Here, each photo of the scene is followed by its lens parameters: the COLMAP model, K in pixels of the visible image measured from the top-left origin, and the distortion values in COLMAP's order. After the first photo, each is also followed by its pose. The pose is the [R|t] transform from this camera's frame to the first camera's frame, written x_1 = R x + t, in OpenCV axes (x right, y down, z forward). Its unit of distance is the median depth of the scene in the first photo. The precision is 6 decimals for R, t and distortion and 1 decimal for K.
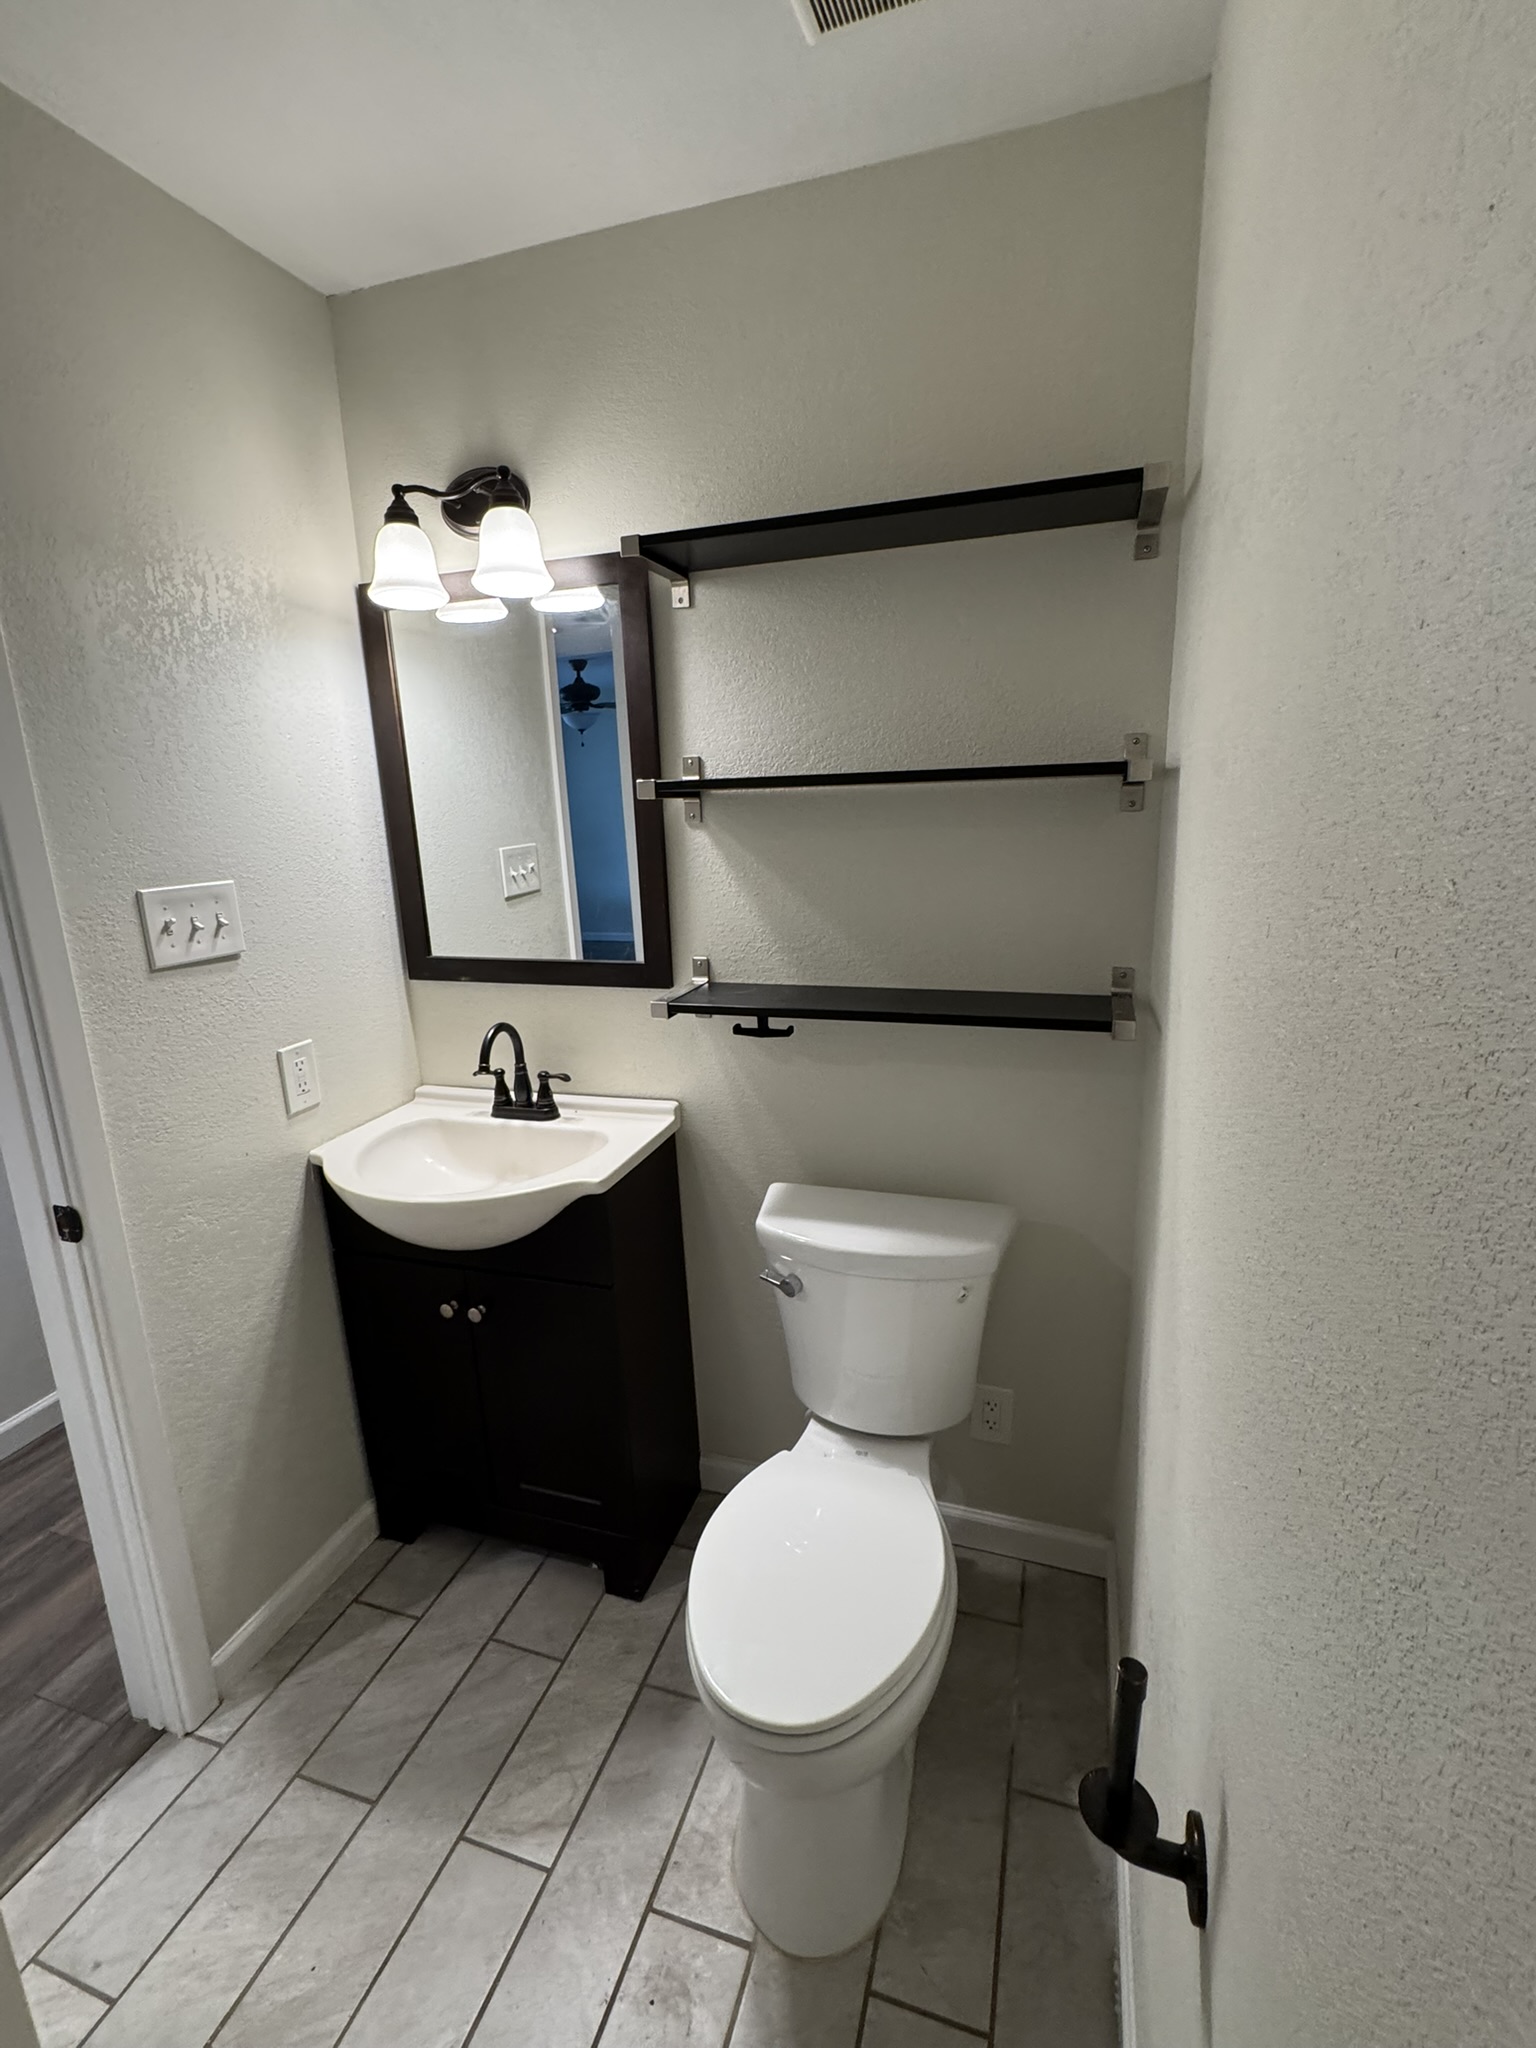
lens RADIAL K [[904.6, 0, 770.2], [0, 904.6, 1020.0], [0, 0, 1]] dist [-0.000012, -0.000032]
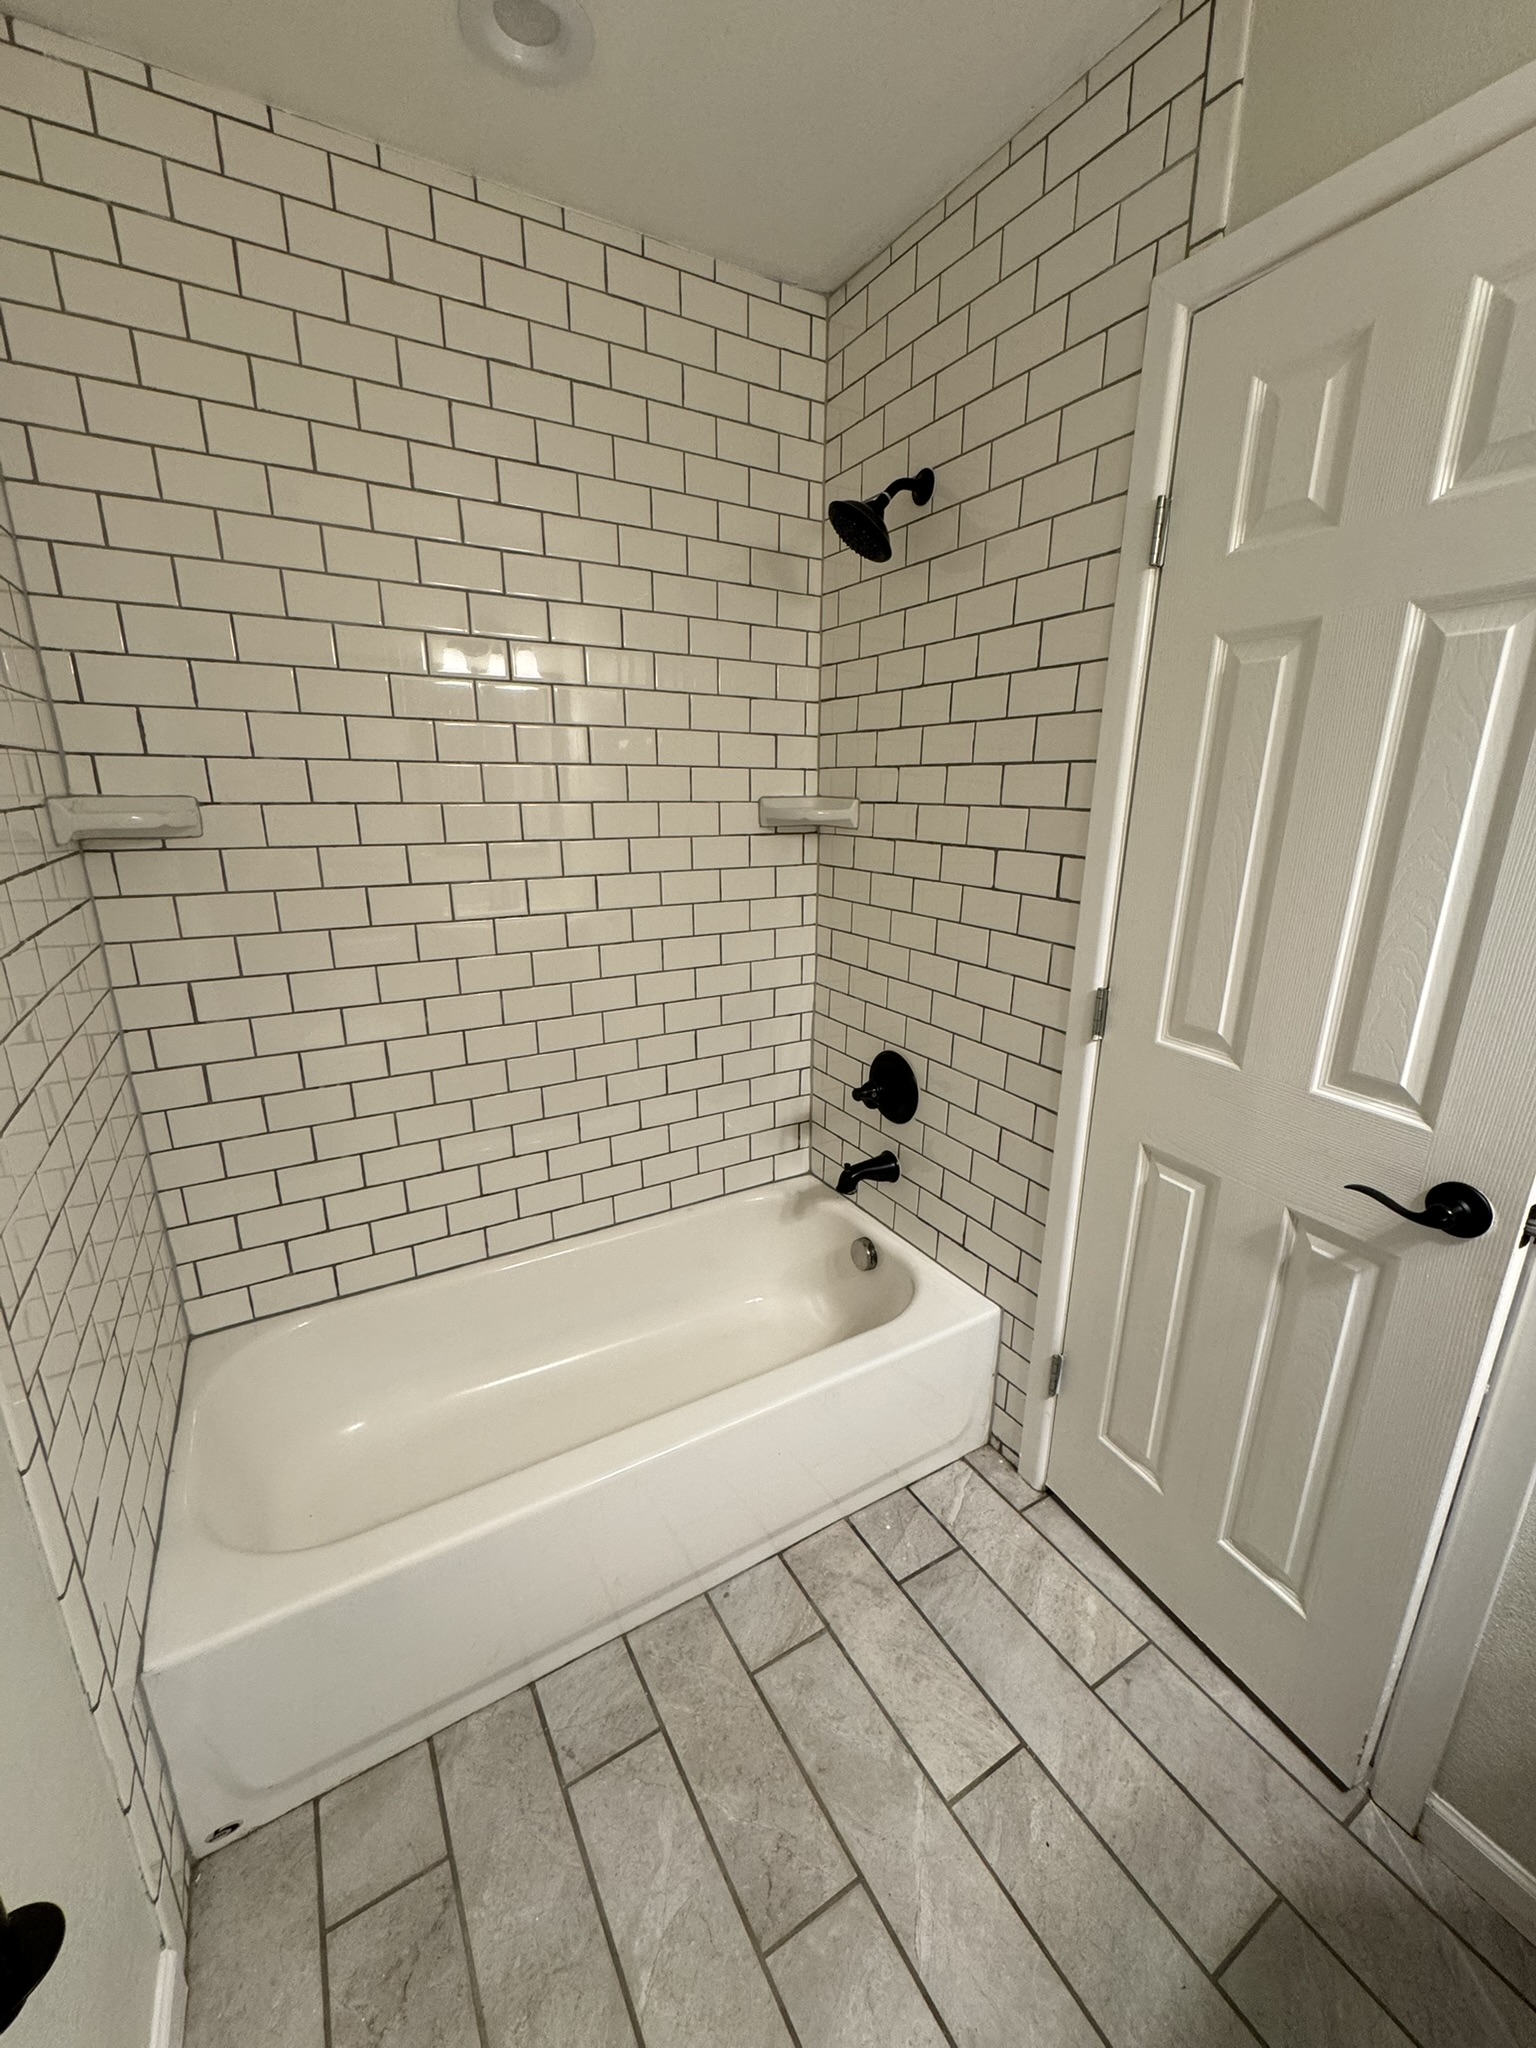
lens RADIAL K [[818.9, 0, 768.6], [0, 818.9, 1025.0], [0, 0, 1]] dist [-0.004687, 0.000746]
pose [[-0.662016, 0.233950, -0.712041, 0.141984], [-0.155995, 0.886218, 0.436214, -0.132700], [0.733076, 0.399855, -0.550196, 0.838122]]
